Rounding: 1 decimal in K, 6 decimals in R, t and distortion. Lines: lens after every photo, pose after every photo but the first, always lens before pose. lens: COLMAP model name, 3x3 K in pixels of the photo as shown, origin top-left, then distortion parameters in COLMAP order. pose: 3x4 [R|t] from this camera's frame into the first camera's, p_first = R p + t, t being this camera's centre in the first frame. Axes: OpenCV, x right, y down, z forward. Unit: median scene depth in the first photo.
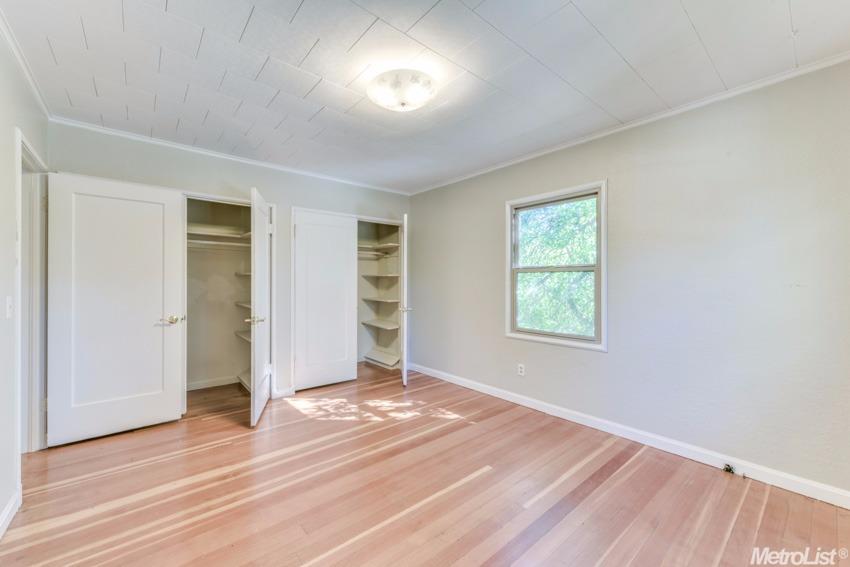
lens RADIAL K [[340.7, 0, 424.2], [0, 340.7, 282.7], [0, 0, 1]] dist [-0.000478, -0.000185]
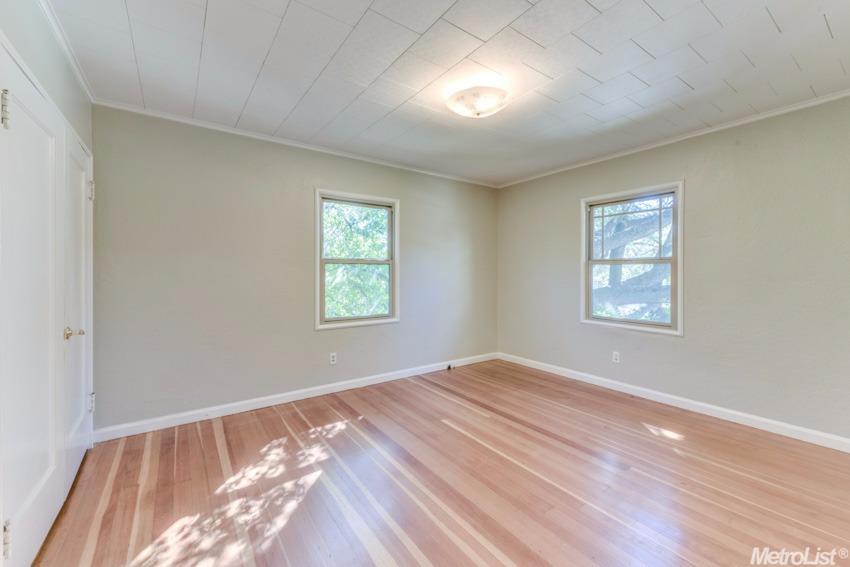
lens RADIAL K [[340.7, 0, 424.2], [0, 340.7, 282.7], [0, 0, 1]] dist [-0.000478, -0.000185]
pose [[0.059235, -0.026762, 0.997885, -0.755534], [-0.004777, 0.999622, 0.027092, 0.000356], [-0.998233, -0.006372, 0.059085, 0.717947]]
